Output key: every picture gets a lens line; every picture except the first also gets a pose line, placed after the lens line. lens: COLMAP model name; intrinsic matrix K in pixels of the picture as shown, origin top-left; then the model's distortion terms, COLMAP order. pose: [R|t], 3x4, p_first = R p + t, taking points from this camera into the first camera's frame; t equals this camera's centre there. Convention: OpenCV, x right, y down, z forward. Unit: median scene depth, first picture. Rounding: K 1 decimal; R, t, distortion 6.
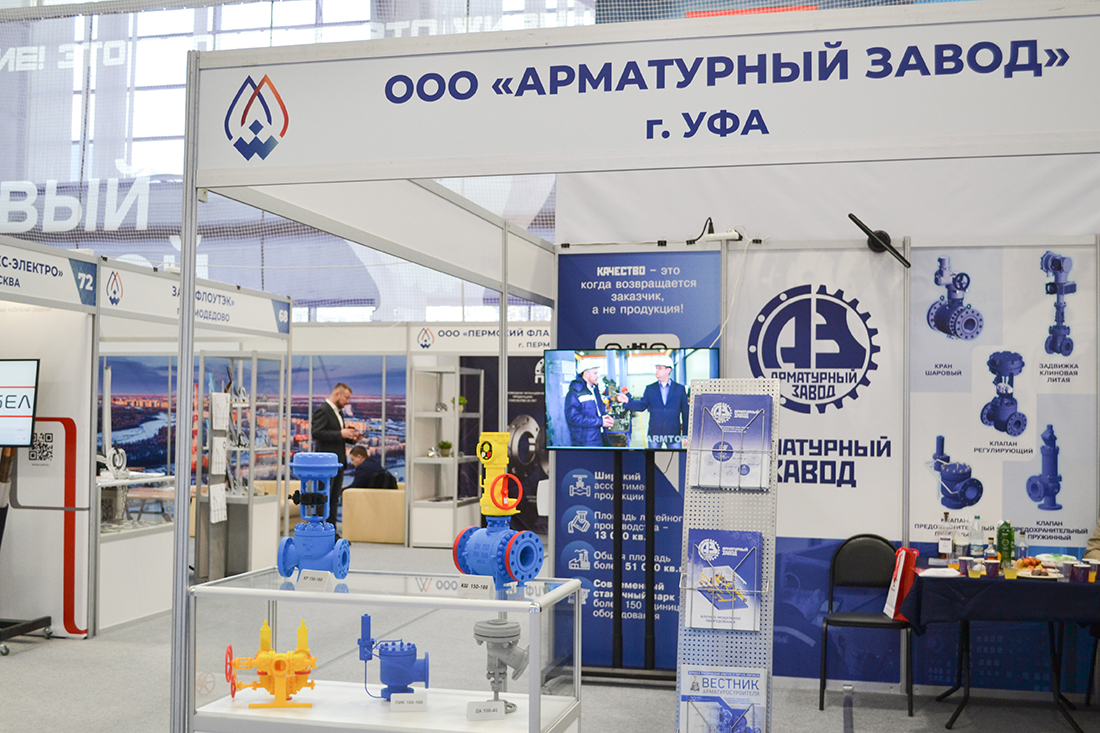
lens RADIAL K [[1247.9, 0, 550.0], [0, 1247.9, 366.5], [0, 0, 1]] dist [-0.041986, -0.011367]
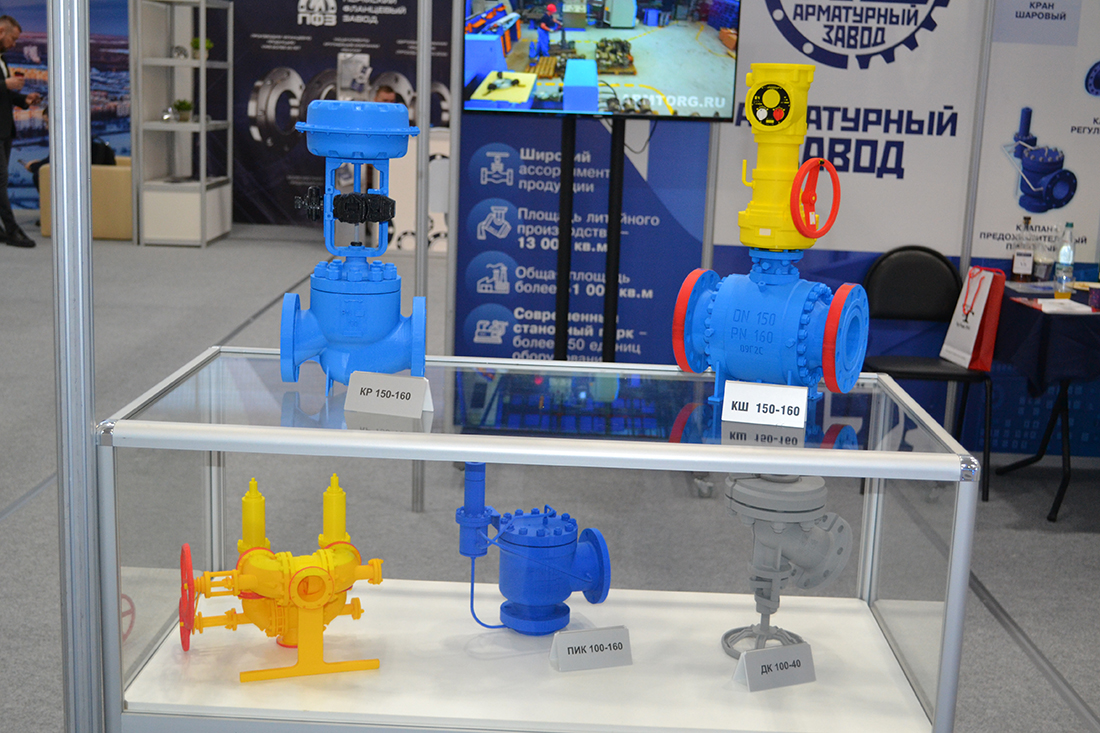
lens RADIAL K [[1427.8, 0, 550.0], [0, 1427.8, 366.5], [0, 0, 1]] dist [-0.036495, 0.013150]
pose [[0.975308, -0.014697, 0.220357, -0.123271], [-0.037611, 0.972153, 0.231307, 0.022150], [-0.217621, -0.233884, 0.947597, 0.261117]]
